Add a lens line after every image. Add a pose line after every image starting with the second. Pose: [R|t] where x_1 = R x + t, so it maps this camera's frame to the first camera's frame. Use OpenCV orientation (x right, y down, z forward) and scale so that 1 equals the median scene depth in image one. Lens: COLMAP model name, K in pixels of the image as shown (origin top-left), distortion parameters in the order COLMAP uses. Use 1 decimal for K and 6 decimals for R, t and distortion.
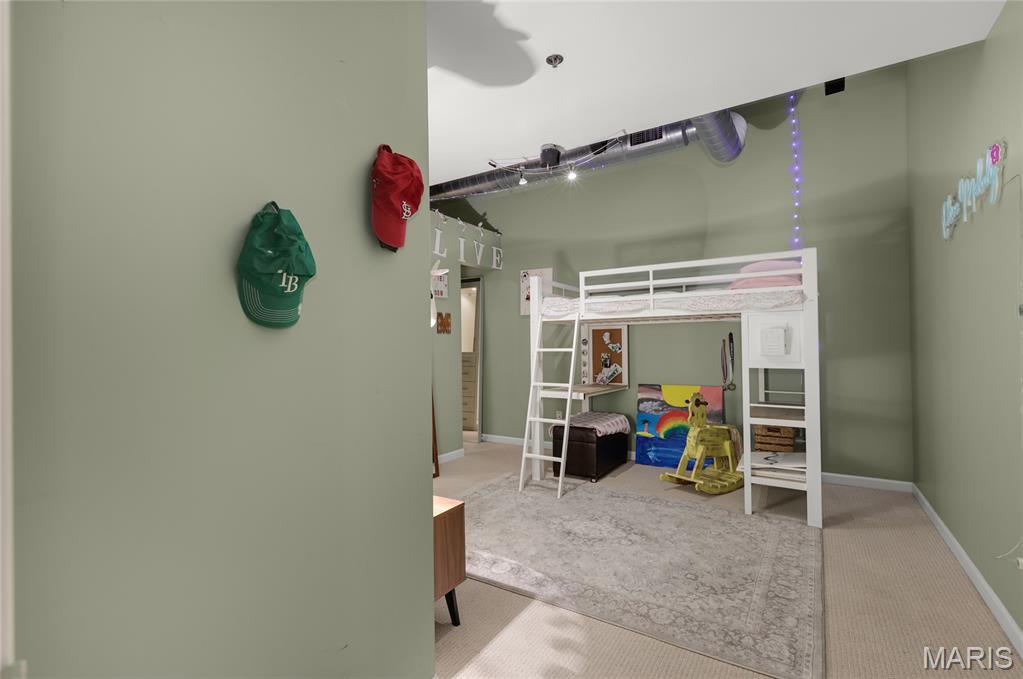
lens RADIAL K [[461.1, 0, 513.5], [0, 461.1, 333.5], [0, 0, 1]] dist [-0.001460, 0.002927]
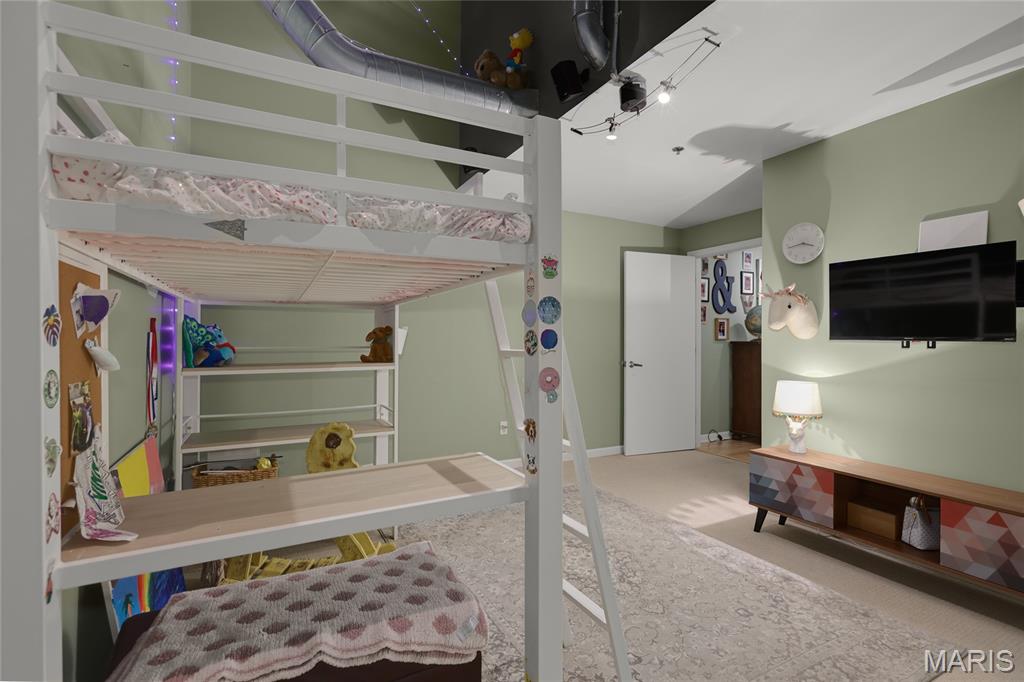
lens RADIAL K [[461.5, 0, 509.2], [0, 461.5, 337.8], [0, 0, 1]] dist [-0.001460, 0.002927]
pose [[-0.866534, 0.013315, 0.498940, -0.172491], [-0.003208, 0.999475, -0.032245, 0.063086], [-0.499107, -0.029542, -0.866037, 2.543187]]
